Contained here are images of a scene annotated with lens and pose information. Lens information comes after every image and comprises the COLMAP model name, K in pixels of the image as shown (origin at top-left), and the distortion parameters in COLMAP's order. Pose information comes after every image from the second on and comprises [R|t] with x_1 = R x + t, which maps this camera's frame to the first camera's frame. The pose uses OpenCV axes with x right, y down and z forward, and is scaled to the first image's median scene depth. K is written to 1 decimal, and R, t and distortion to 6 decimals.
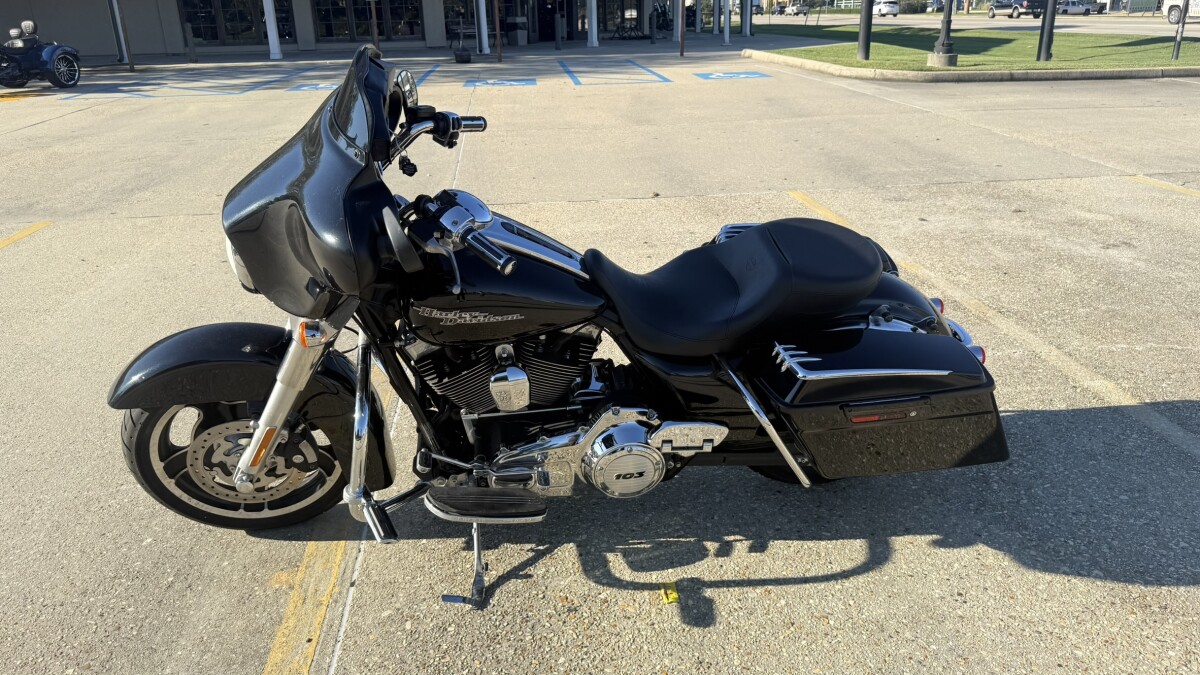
lens RADIAL K [[859.0, 0, 601.9], [0, 859.0, 343.1], [0, 0, 1]] dist [0.039469, -0.056085]
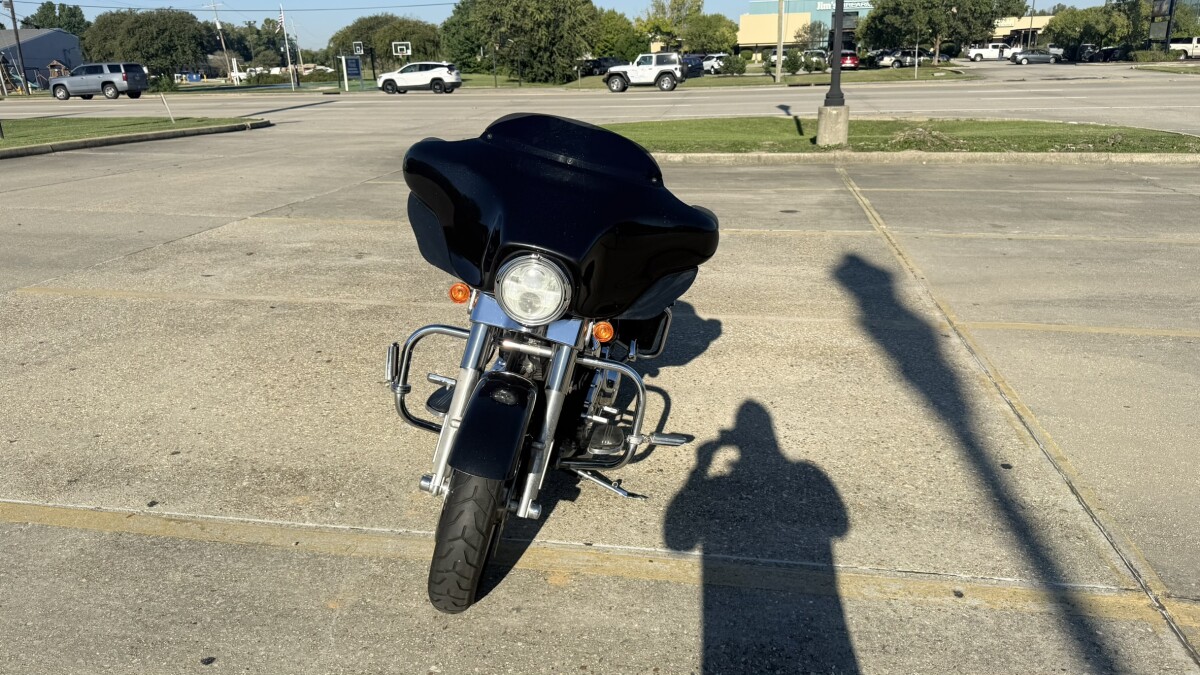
lens RADIAL K [[859.0, 0, 601.9], [0, 859.0, 343.1], [0, 0, 1]] dist [0.039469, -0.056085]
pose [[0.259488, -0.281380, 0.923846, -1.288108], [0.358663, 0.916274, 0.178333, -0.189941], [-0.896675, 0.285074, 0.338683, 0.469568]]
